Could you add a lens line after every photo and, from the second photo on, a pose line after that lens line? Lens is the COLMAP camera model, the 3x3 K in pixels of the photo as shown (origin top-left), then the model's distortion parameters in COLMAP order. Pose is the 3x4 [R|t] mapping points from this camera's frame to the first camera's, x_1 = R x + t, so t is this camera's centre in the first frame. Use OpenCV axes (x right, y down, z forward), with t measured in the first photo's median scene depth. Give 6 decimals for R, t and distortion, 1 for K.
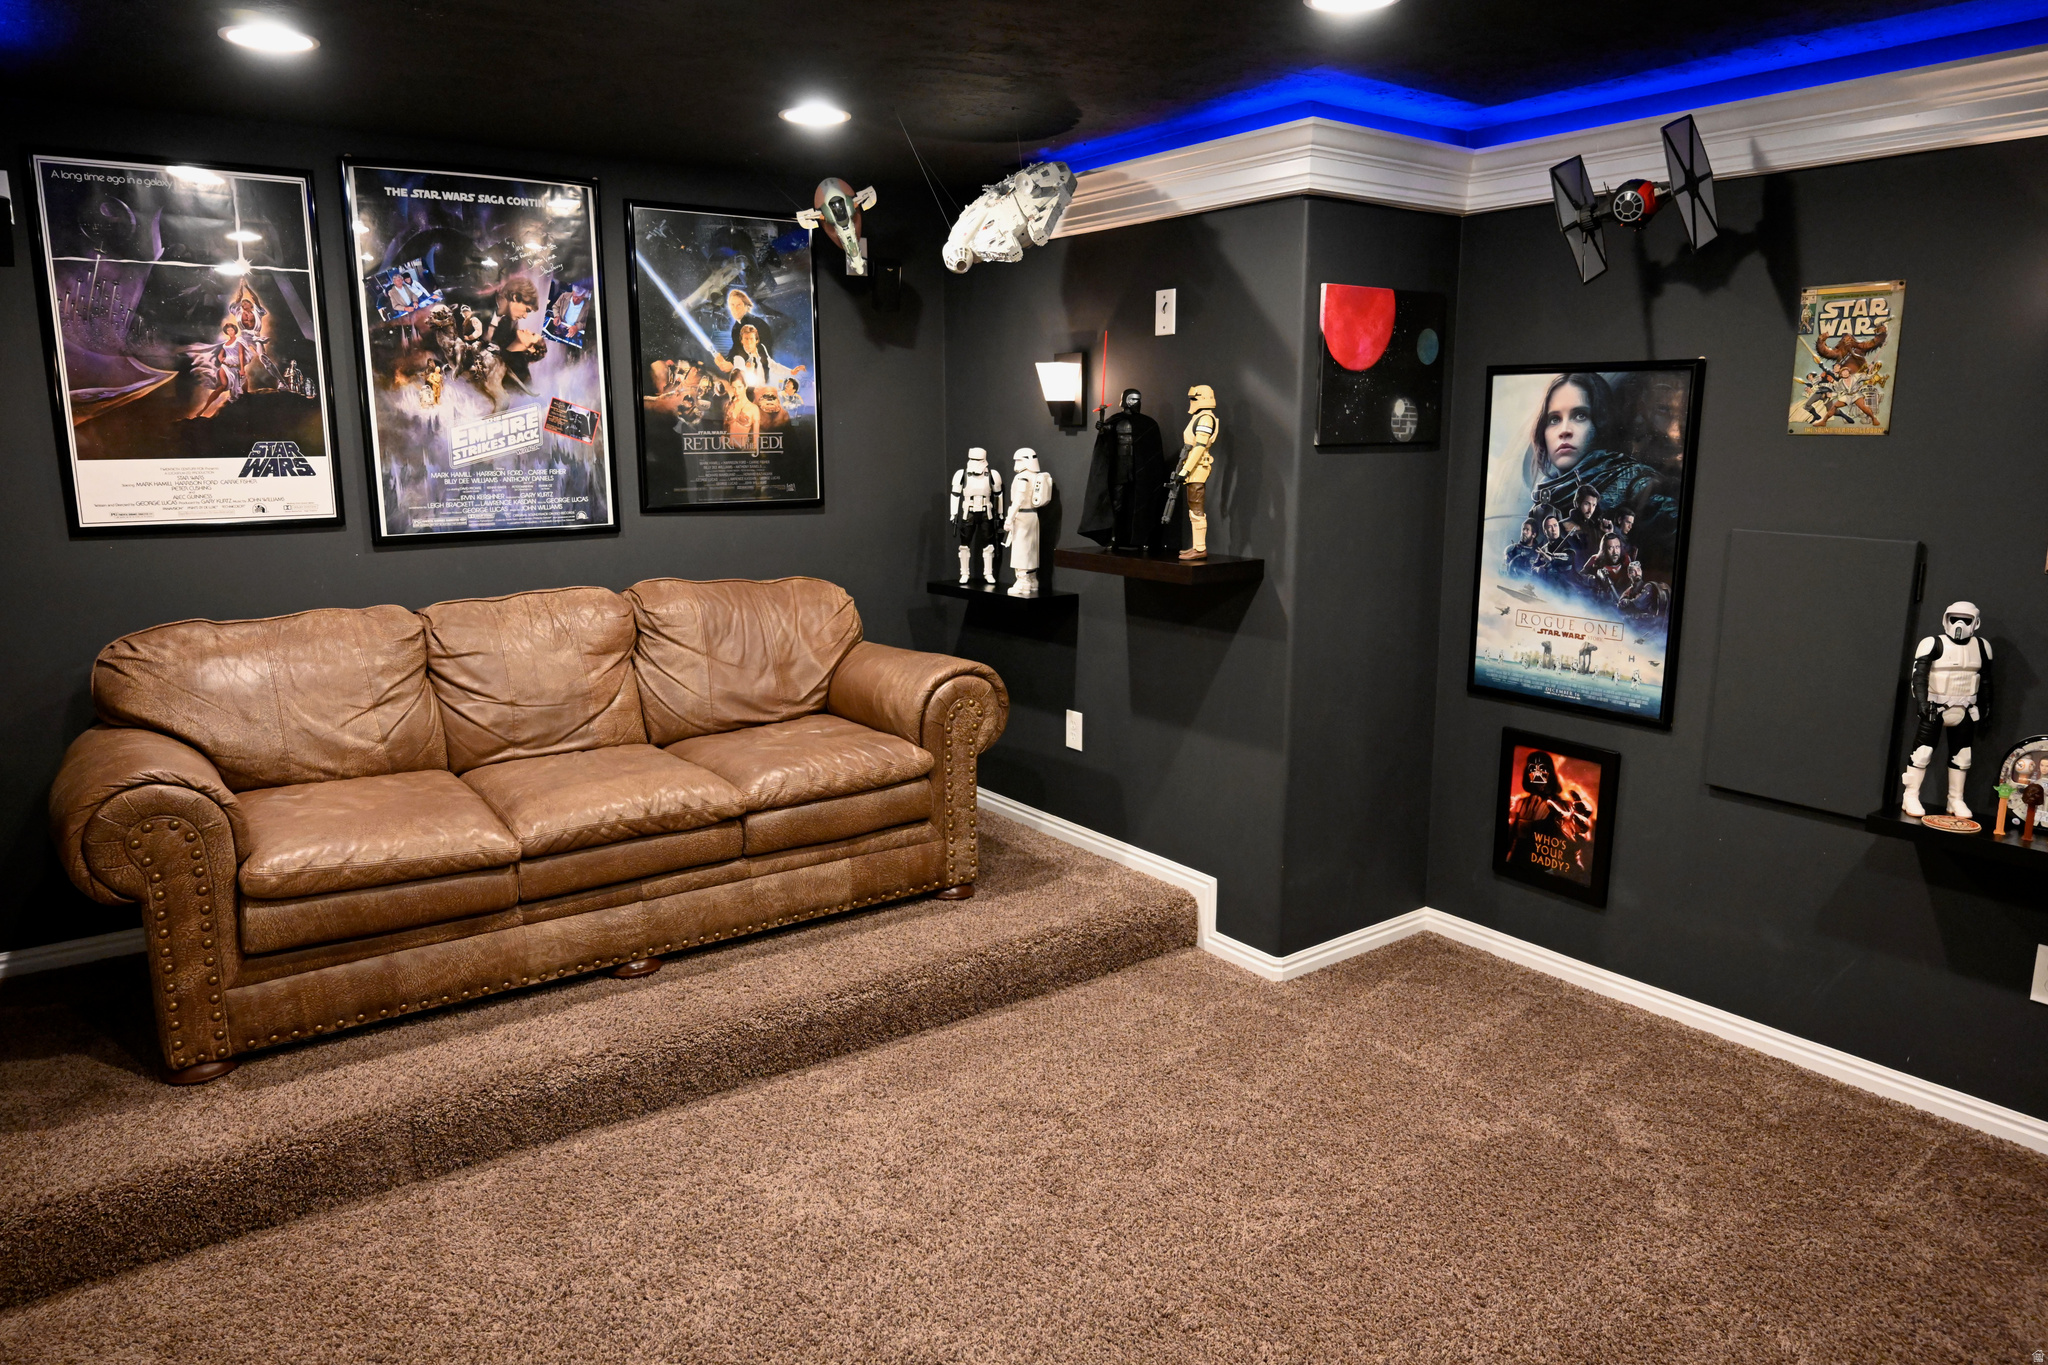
lens RADIAL K [[1366.3, 0, 1024.0], [0, 1366.3, 682.5], [0, 0, 1]] dist [-0.005195, -0.000892]
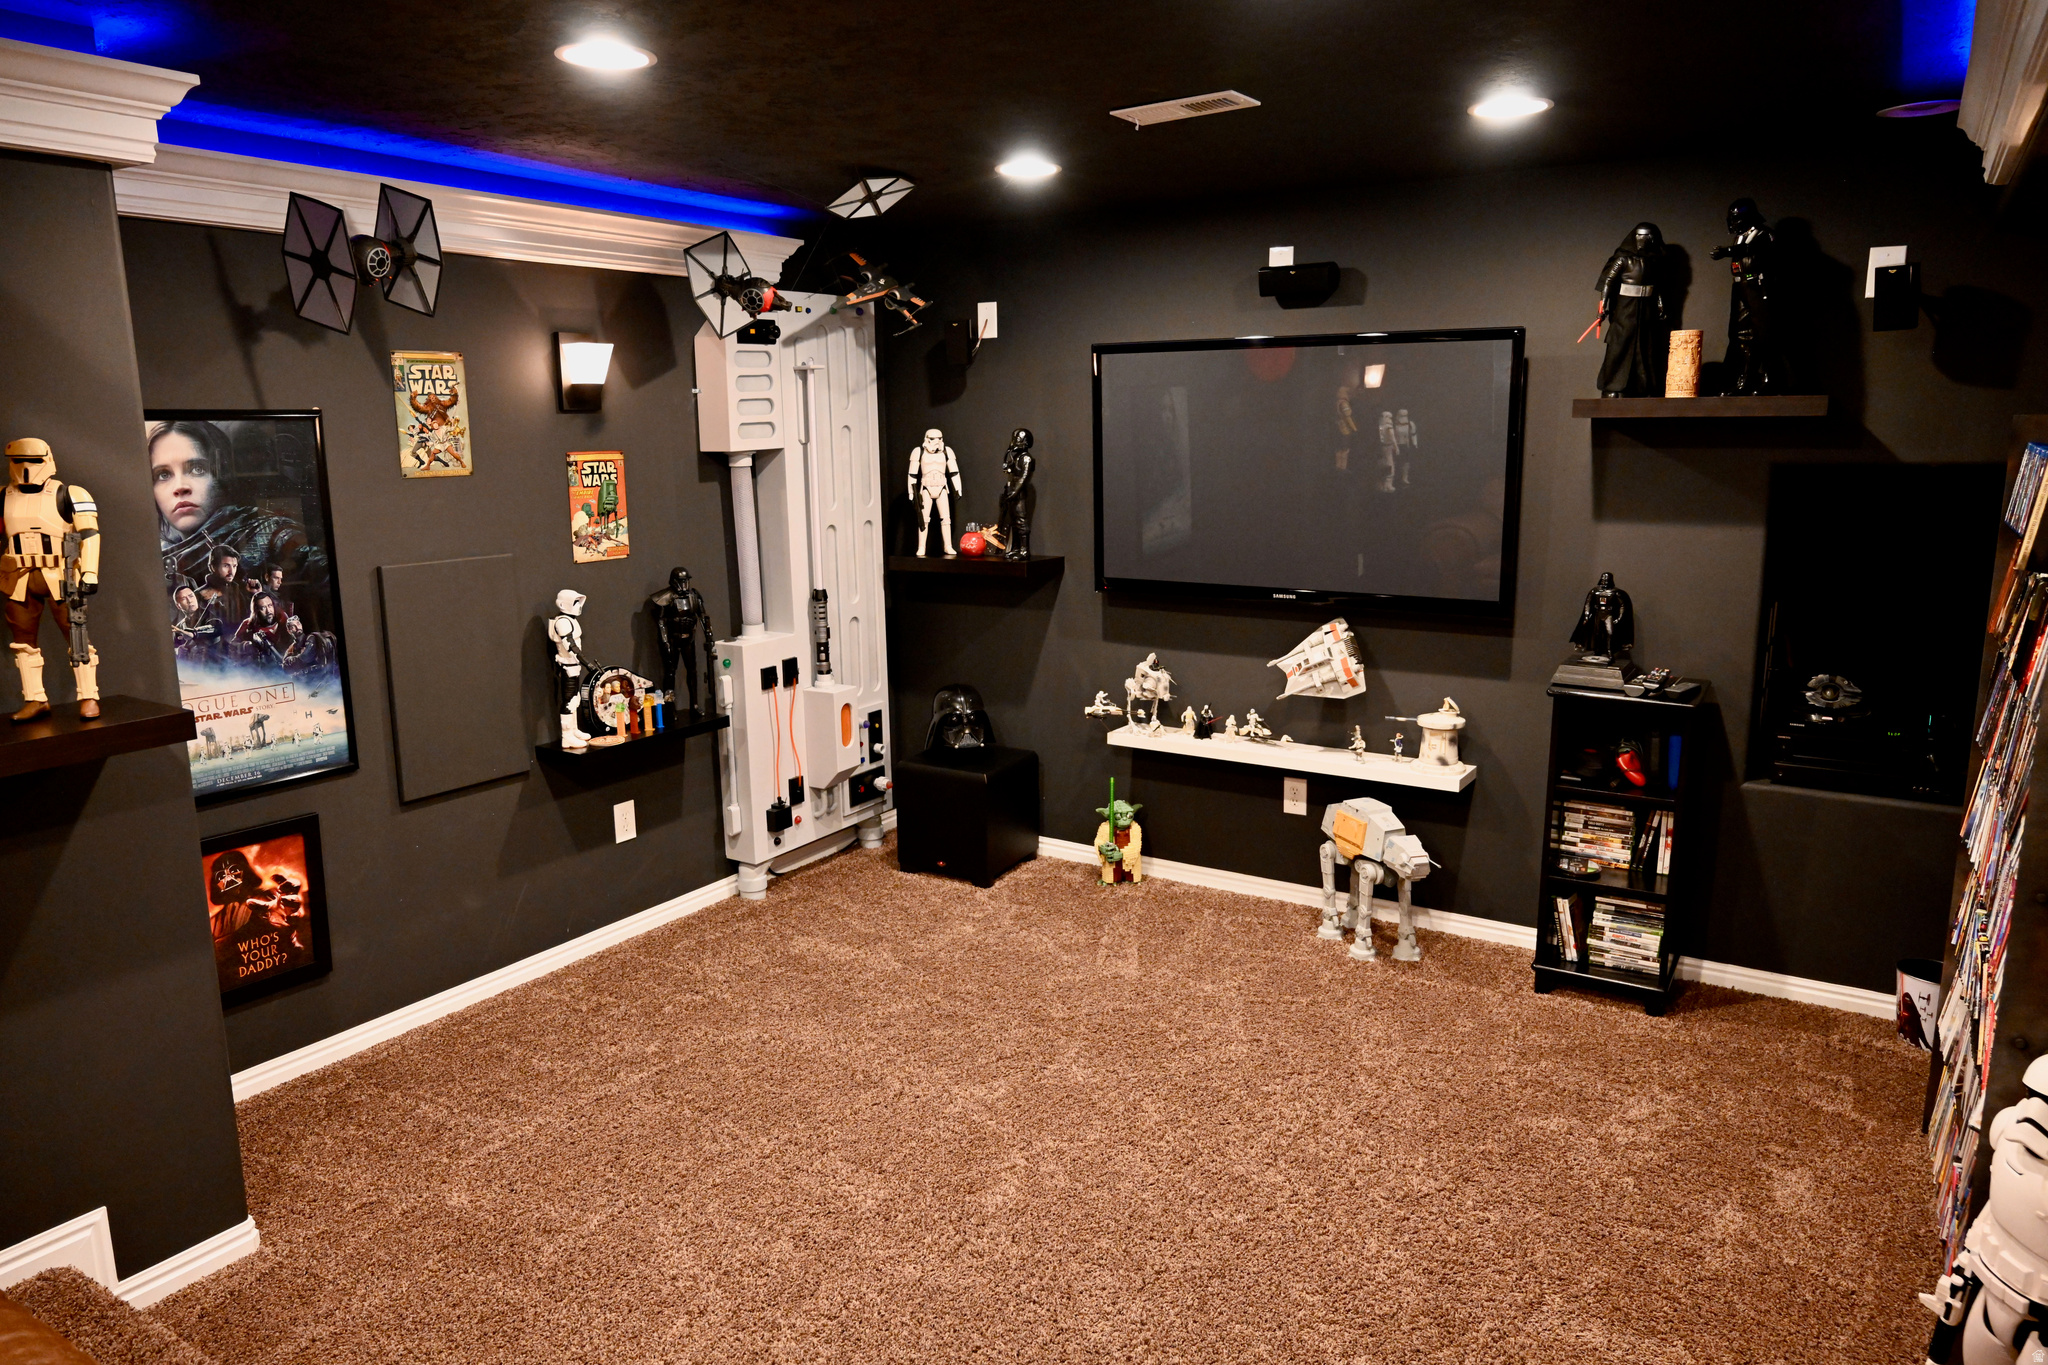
lens RADIAL K [[1366.3, 0, 1024.0], [0, 1366.3, 682.5], [0, 0, 1]] dist [-0.005195, -0.000892]
pose [[-0.378485, -0.173314, 0.909237, -0.626414], [0.183130, 0.948875, 0.257100, -0.195414], [-0.907311, 0.263817, -0.327396, 0.849199]]
